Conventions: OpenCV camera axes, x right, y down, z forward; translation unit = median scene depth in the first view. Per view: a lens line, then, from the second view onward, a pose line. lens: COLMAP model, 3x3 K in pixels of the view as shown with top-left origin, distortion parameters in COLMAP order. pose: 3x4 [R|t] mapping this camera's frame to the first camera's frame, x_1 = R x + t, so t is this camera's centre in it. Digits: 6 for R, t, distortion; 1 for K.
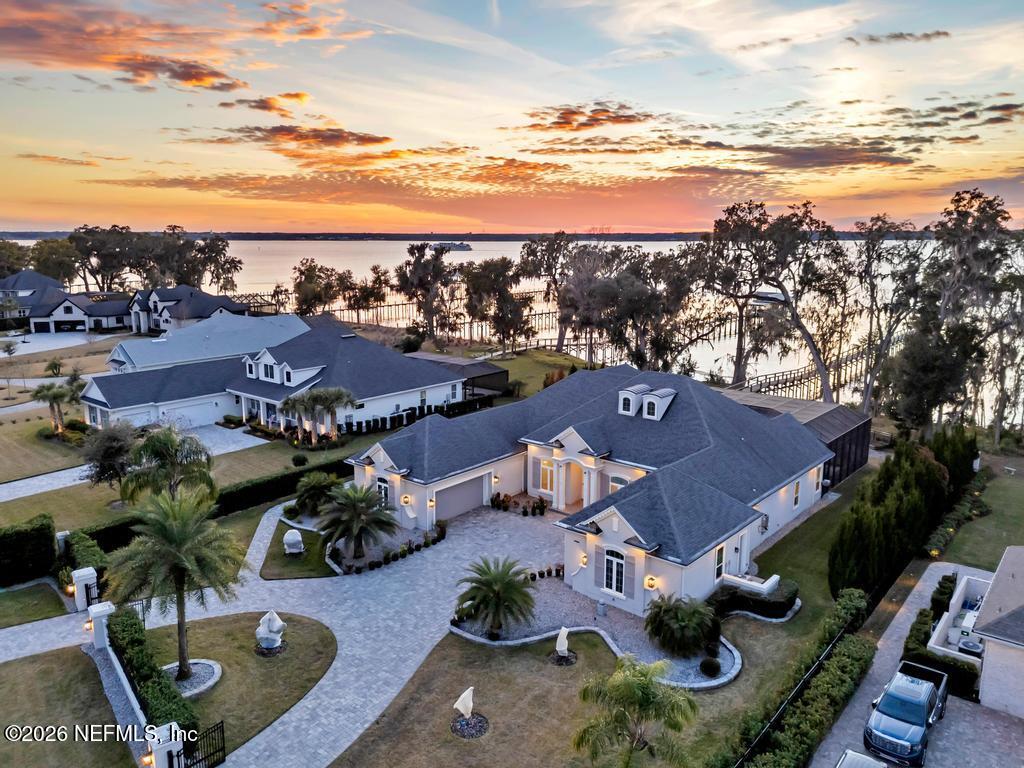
lens RADIAL K [[759.3, 0, 513.5], [0, 759.3, 383.4], [0, 0, 1]] dist [0.082615, -0.082040]
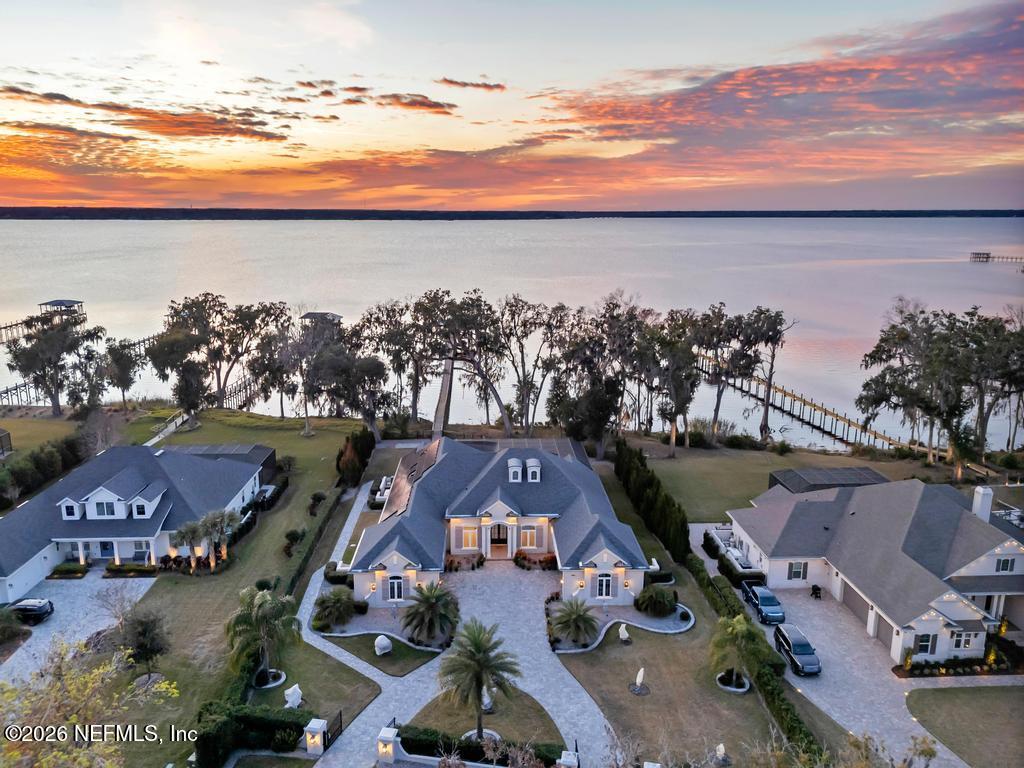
lens RADIAL K [[759.3, 0, 513.5], [0, 759.3, 383.4], [0, 0, 1]] dist [0.082615, -0.082040]
pose [[0.737578, -0.147354, 0.658988, -0.811086], [0.123678, 0.988871, 0.082691, -0.275516], [-0.663839, 0.020511, 0.747594, -0.112869]]
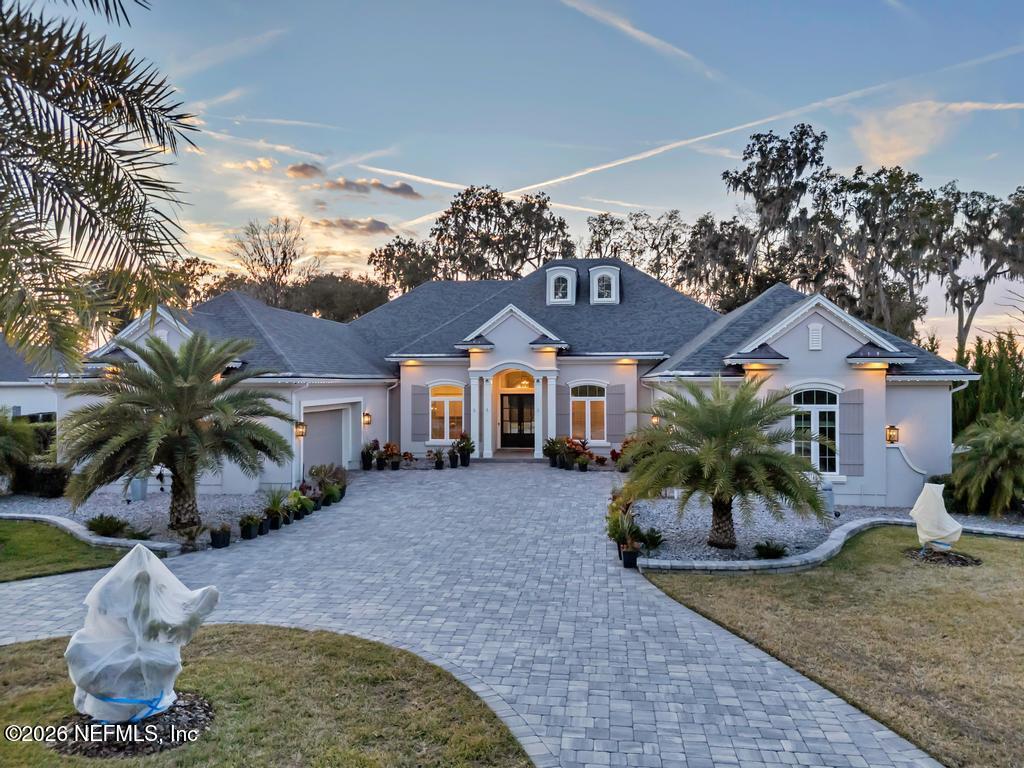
lens RADIAL K [[759.3, 0, 513.5], [0, 759.3, 383.4], [0, 0, 1]] dist [0.082615, -0.082040]
pose [[0.832515, -0.004330, 0.553985, -0.241554], [0.111502, 0.980816, -0.159896, 0.206166], [-0.542665, 0.194887, 0.817027, 0.515571]]
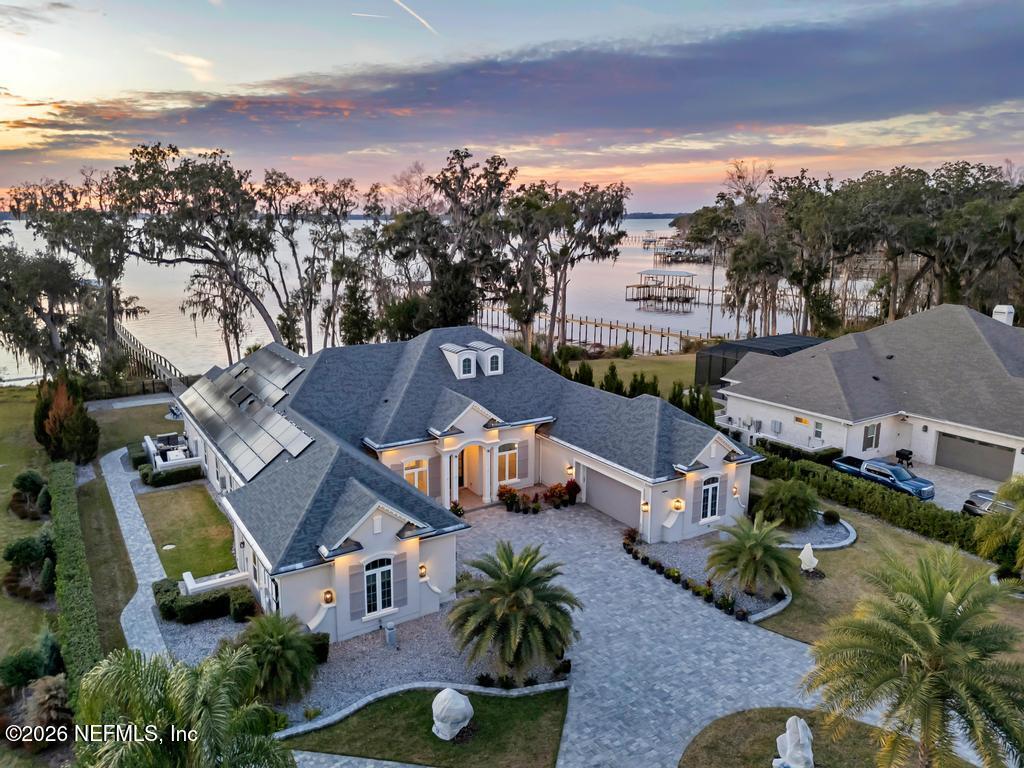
lens RADIAL K [[751.3, 0, 505.7], [0, 751.3, 380.8], [0, 0, 1]] dist [0.082871, -0.086640]
pose [[0.313222, -0.203073, 0.927714, -0.634525], [0.182834, 0.971490, 0.150926, -0.076929], [-0.931914, 0.122344, 0.341421, 0.672838]]
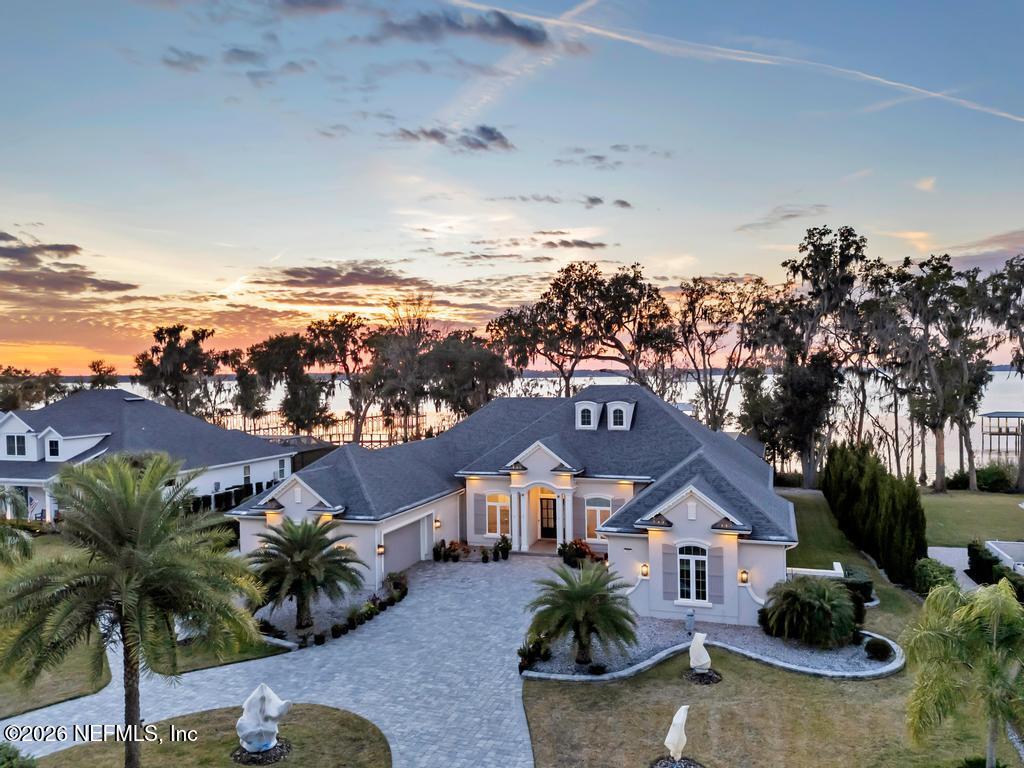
lens RADIAL K [[776.4, 0, 540.8], [0, 776.4, 403.3], [0, 0, 1]] dist [0.075366, -0.057418]
pose [[0.916921, -0.027210, 0.398141, -0.245035], [0.089829, 0.986142, -0.139481, 0.129627], [-0.388828, 0.163658, 0.906658, 0.230701]]
